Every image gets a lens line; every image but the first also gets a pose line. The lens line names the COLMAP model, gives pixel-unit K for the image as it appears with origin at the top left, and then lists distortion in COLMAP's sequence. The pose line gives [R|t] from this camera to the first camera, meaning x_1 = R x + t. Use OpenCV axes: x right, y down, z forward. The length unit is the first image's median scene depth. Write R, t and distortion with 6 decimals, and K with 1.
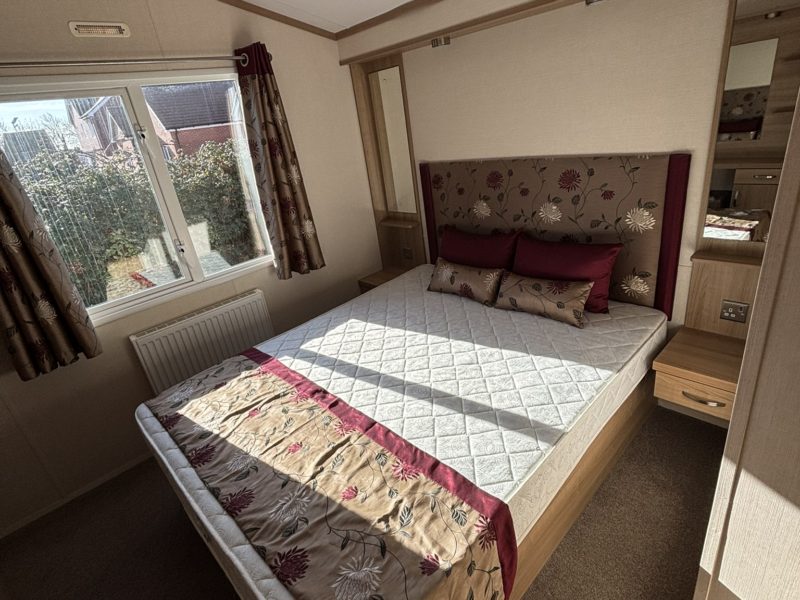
lens RADIAL K [[428.4, 0, 400.0], [0, 428.4, 300.0], [0, 0, 1]] dist [0.002871, 0.000247]
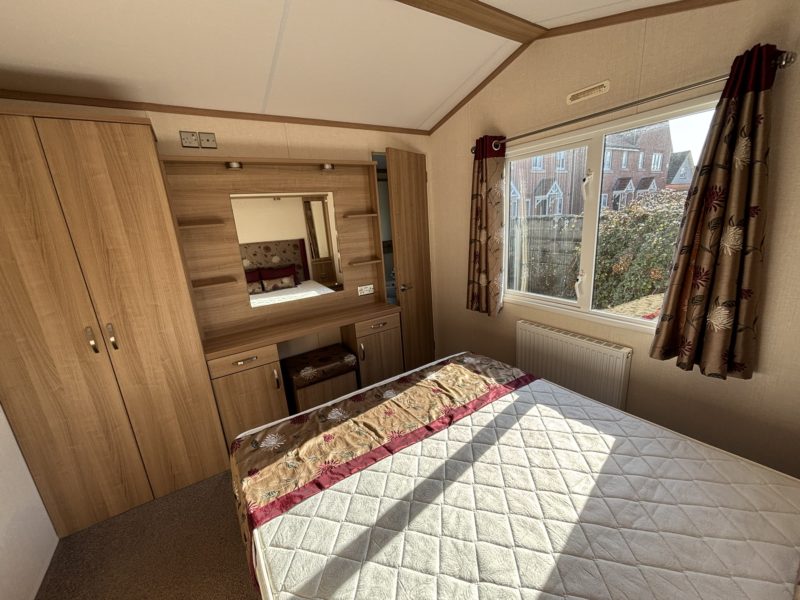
lens RADIAL K [[321.1, 0, 400.0], [0, 321.1, 300.0], [0, 0, 1]] dist [0.000629, 0.000074]
pose [[-0.180416, 0.388557, -0.903589, 0.455852], [-0.296609, 0.854406, 0.426630, -0.359196], [0.937802, 0.344984, -0.038899, 0.738675]]
